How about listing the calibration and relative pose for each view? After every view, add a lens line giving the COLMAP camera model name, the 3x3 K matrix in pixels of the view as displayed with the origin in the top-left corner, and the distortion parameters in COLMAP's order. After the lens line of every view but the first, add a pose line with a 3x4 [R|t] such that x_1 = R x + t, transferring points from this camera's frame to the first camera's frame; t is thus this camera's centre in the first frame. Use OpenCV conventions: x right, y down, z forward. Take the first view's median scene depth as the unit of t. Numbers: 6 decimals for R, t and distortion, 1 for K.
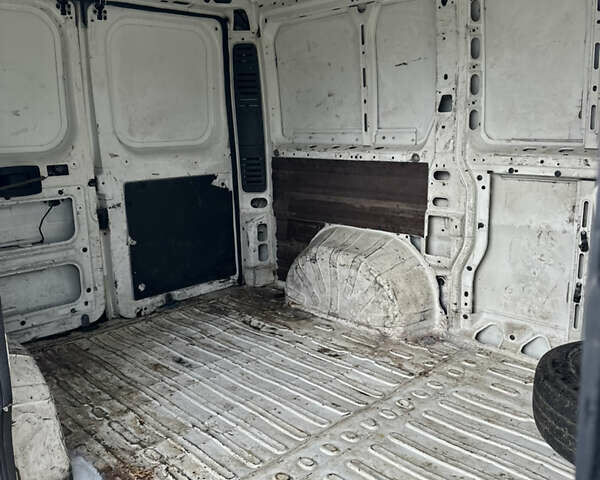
lens RADIAL K [[535.8, 0, 299.4], [0, 535.8, 249.8], [0, 0, 1]] dist [-0.002407, -0.128409]
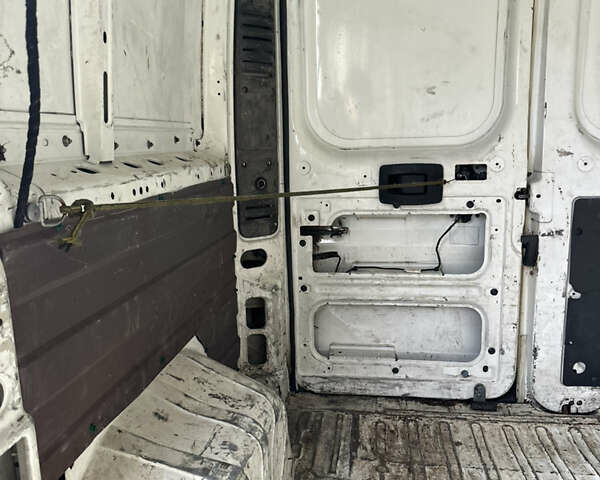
lens RADIAL K [[571.7, 0, 299.8], [0, 571.7, 248.8], [0, 0, 1]] dist [0.136780, -0.269773]
pose [[0.622515, 0.150166, -0.768066, -0.001535], [-0.159236, 0.985193, 0.063557, -0.060959], [0.766237, 0.082738, 0.637209, 0.342501]]
